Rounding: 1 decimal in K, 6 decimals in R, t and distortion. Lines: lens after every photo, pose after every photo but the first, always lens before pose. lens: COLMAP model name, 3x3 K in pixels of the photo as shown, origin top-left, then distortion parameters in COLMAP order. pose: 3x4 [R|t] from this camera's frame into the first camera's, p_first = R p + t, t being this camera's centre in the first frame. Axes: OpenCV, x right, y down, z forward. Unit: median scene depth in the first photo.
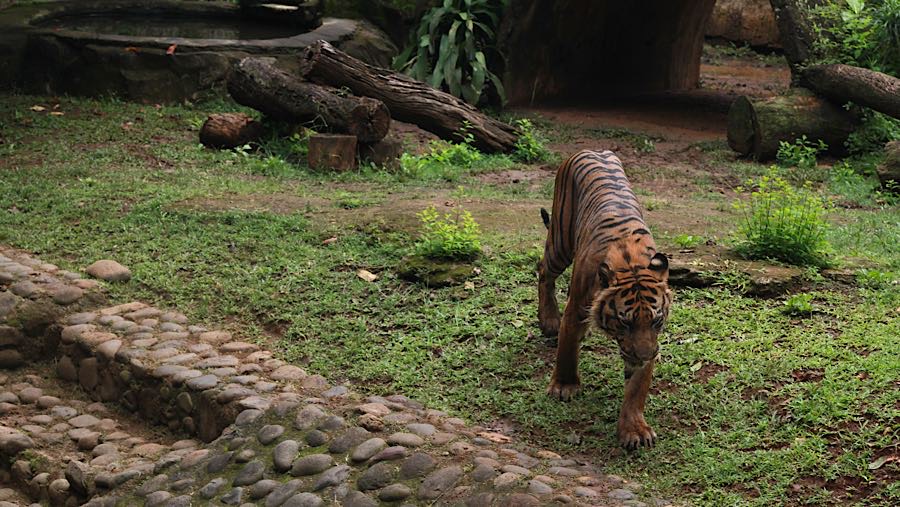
lens RADIAL K [[3430.7, 0, 449.9], [0, 3430.7, 253.5], [0, 0, 1]] dist [0.138045, 0.000000]
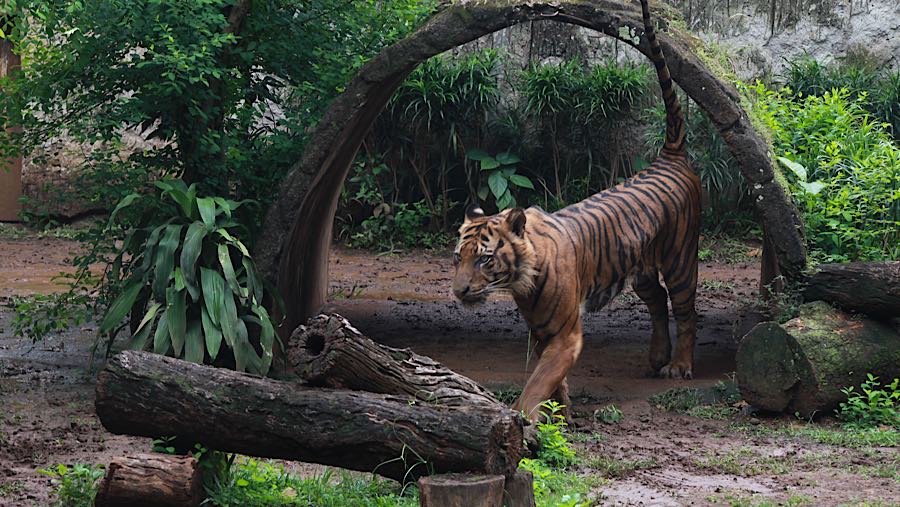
lens RADIAL K [[3545.5, 0, 450.0], [0, 3545.5, 253.7], [0, 0, 1]] dist [-0.159582, 0.000000]
pose [[0.859276, -0.095232, 0.502568, -0.310885], [0.104880, 0.994443, 0.009117, -0.072981], [-0.500644, 0.044875, 0.864489, 0.453588]]
